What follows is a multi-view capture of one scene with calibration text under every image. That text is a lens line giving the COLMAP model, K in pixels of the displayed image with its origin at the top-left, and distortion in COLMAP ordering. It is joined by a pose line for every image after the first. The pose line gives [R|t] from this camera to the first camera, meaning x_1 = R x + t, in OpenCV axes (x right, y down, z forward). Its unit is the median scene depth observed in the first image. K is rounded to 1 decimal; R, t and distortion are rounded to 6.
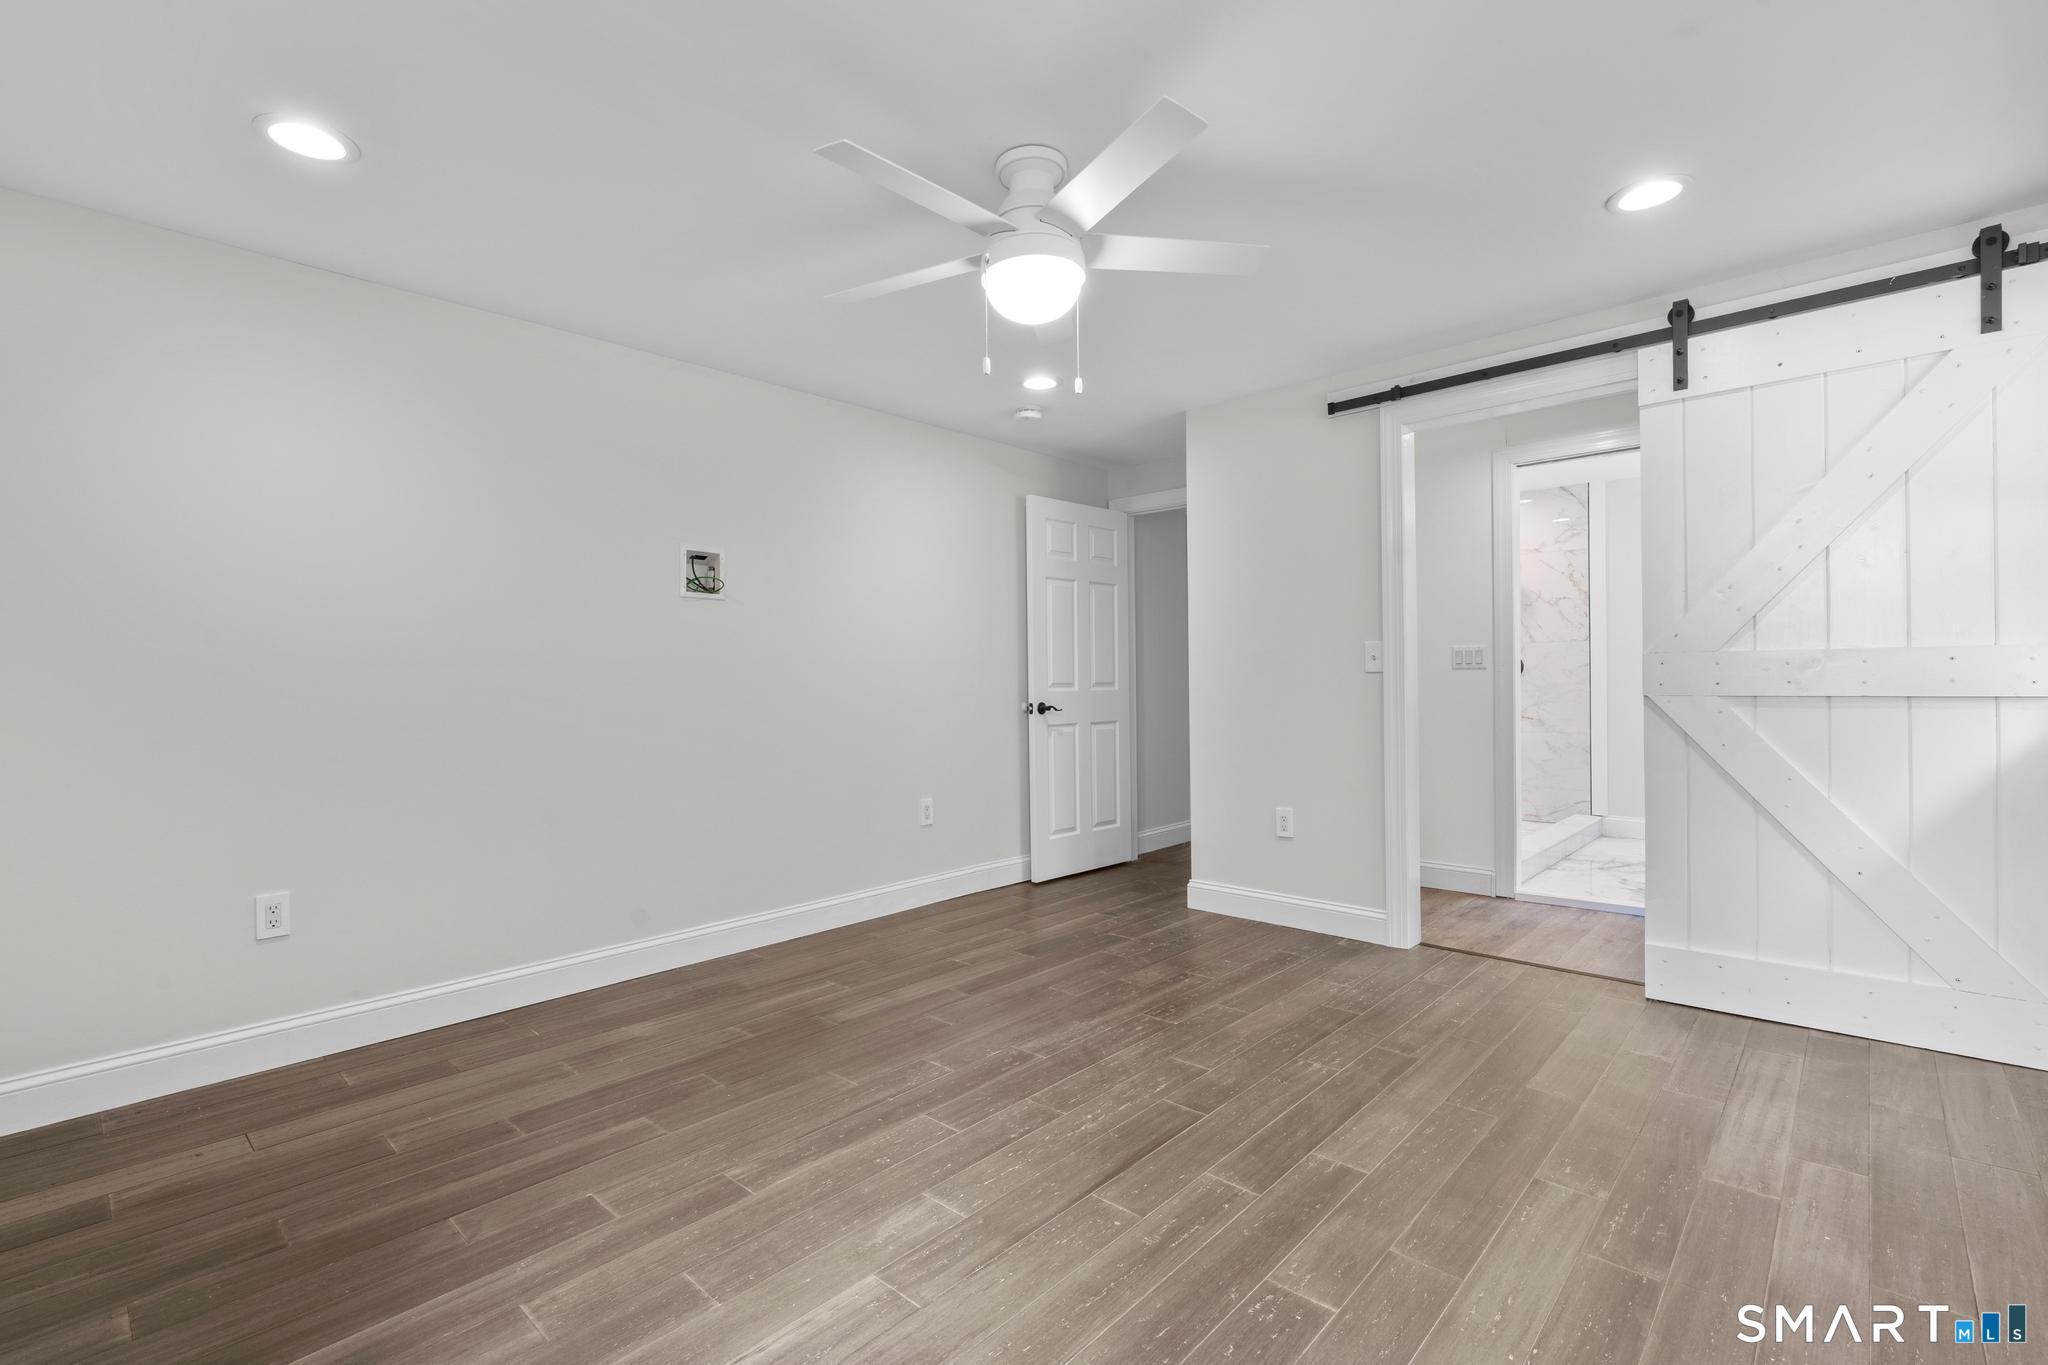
lens RADIAL K [[913.5, 0, 1032.3], [0, 913.5, 687.1], [0, 0, 1]] dist [-0.000196, 0.000492]
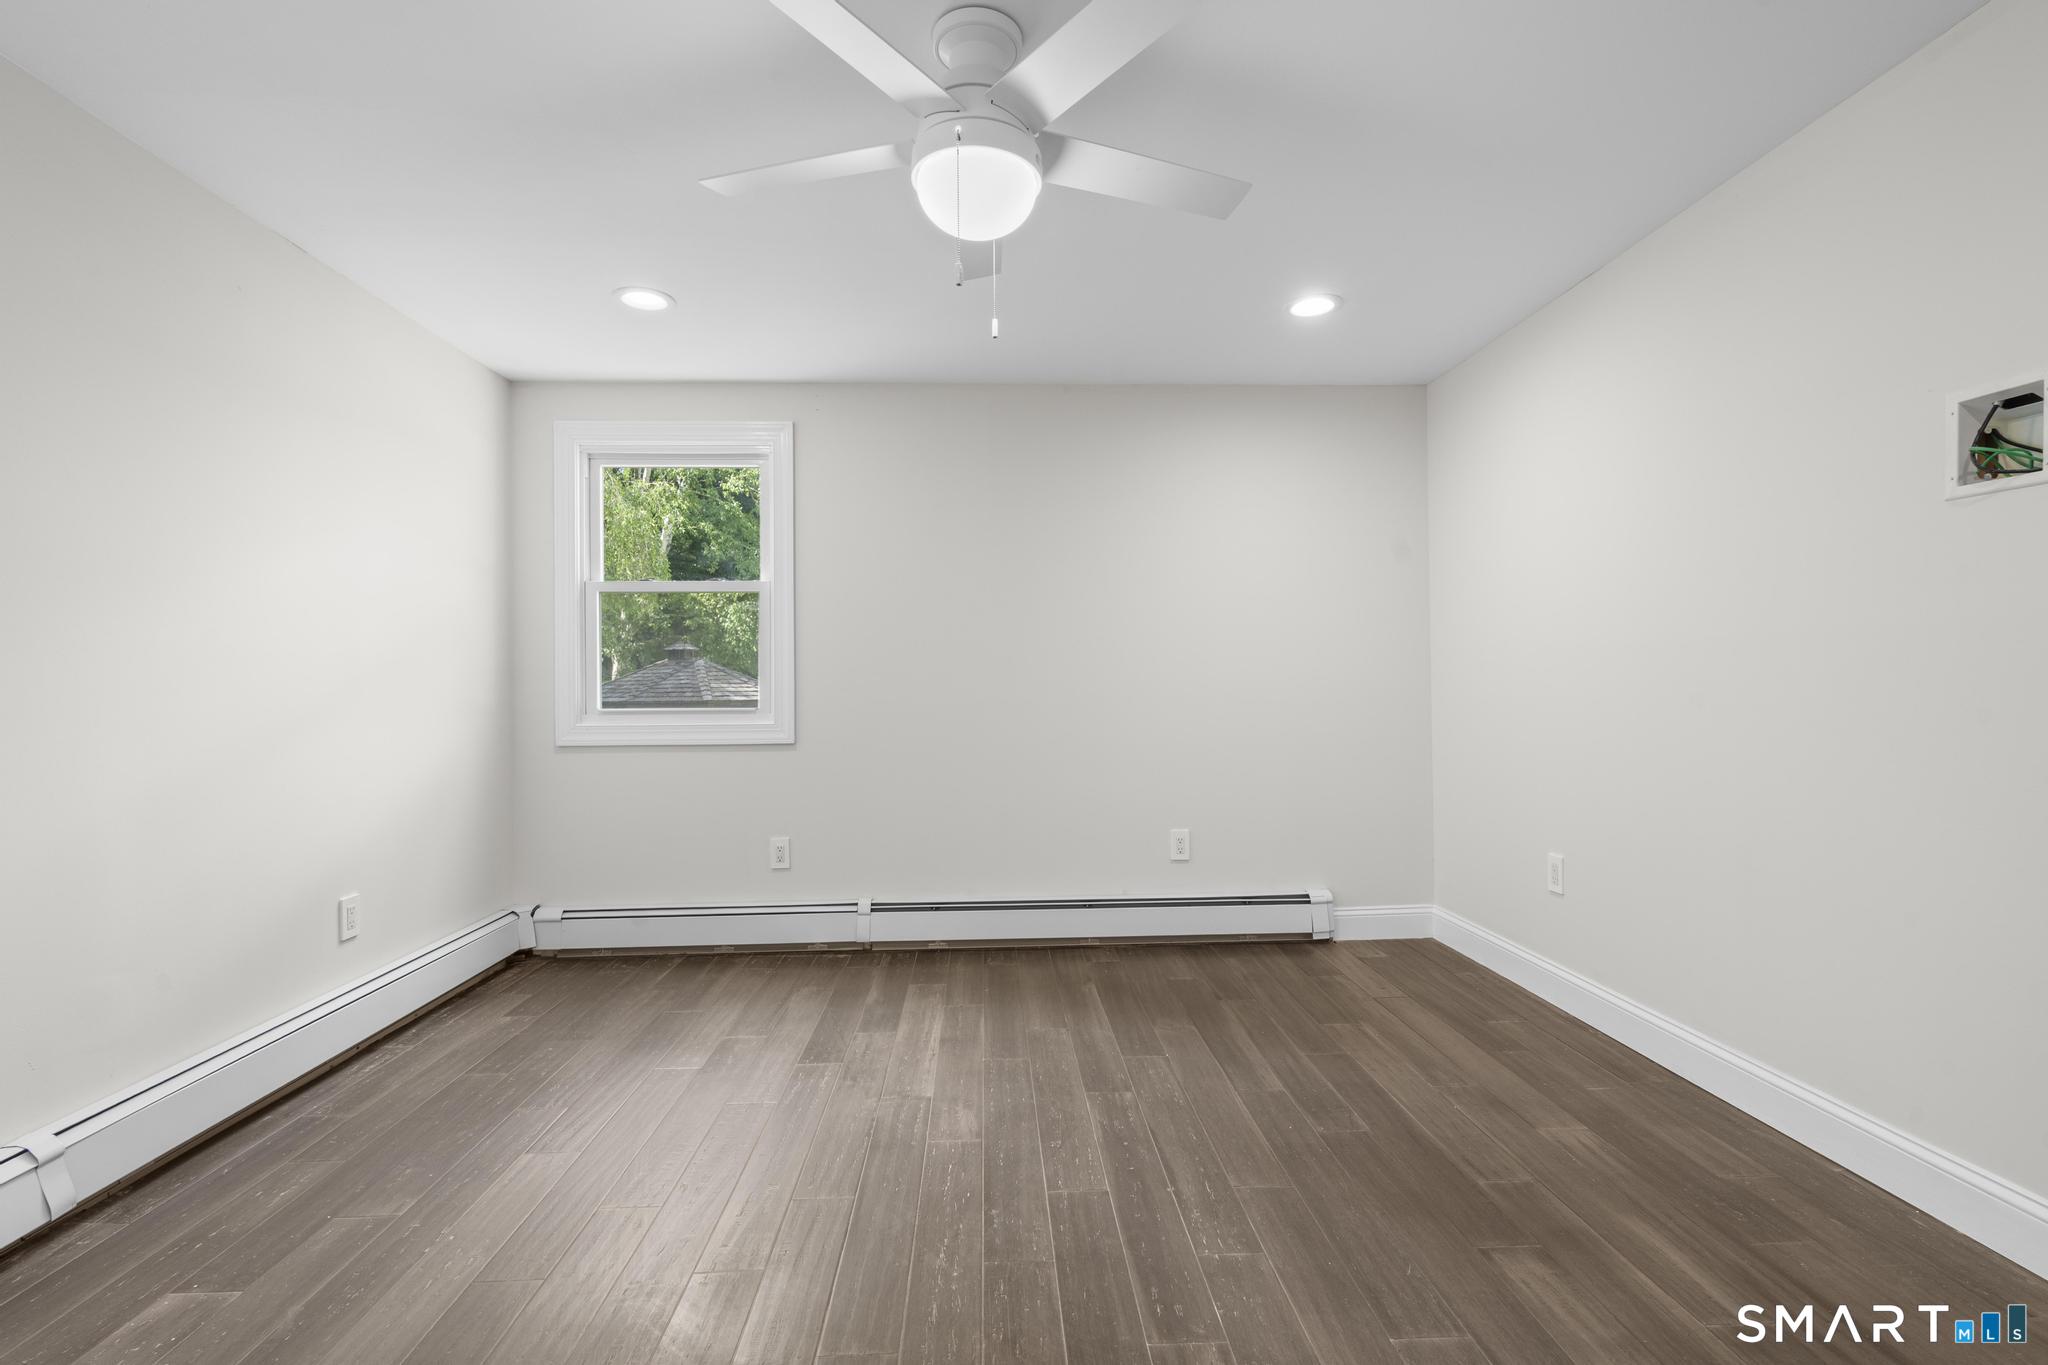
lens RADIAL K [[913.5, 0, 1017.2], [0, 913.5, 682.8], [0, 0, 1]] dist [-0.000196, 0.000492]
pose [[-0.713451, 0.016724, -0.700505, 0.532934], [0.015347, 0.999848, 0.008240, -0.014487], [0.700537, -0.004872, -0.713600, 1.553223]]
